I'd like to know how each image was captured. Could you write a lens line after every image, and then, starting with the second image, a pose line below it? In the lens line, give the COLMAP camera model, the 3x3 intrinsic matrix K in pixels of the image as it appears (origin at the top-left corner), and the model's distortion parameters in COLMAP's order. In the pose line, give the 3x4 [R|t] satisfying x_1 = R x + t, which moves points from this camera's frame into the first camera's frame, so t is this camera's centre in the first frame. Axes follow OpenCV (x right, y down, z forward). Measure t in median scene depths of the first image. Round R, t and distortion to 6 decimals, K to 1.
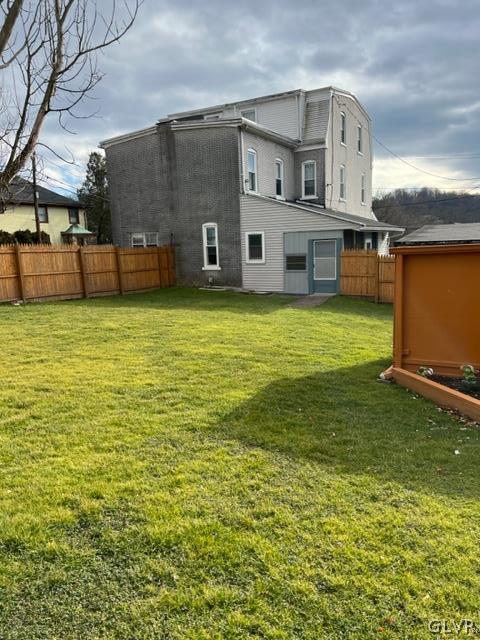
lens RADIAL K [[468.7, 0, 235.9], [0, 468.7, 319.2], [0, 0, 1]] dist [0.068632, -0.077883]
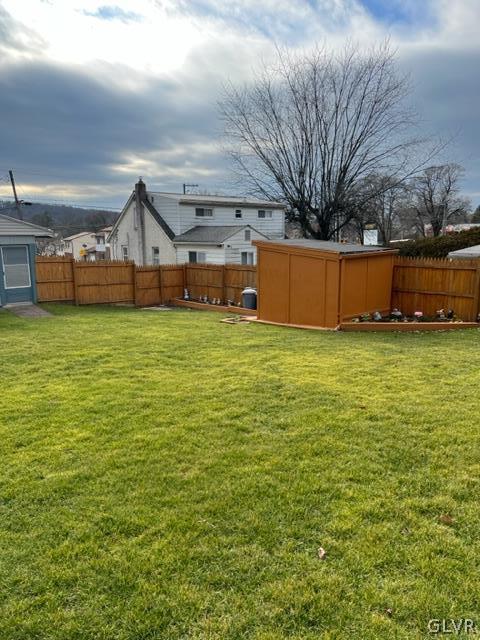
lens RADIAL K [[468.7, 0, 235.9], [0, 468.7, 319.2], [0, 0, 1]] dist [0.068632, -0.077883]
pose [[0.380060, -0.131182, 0.915612, -0.469955], [0.142186, 0.986412, 0.082305, -0.036905], [-0.913968, 0.098906, 0.393548, 0.230660]]
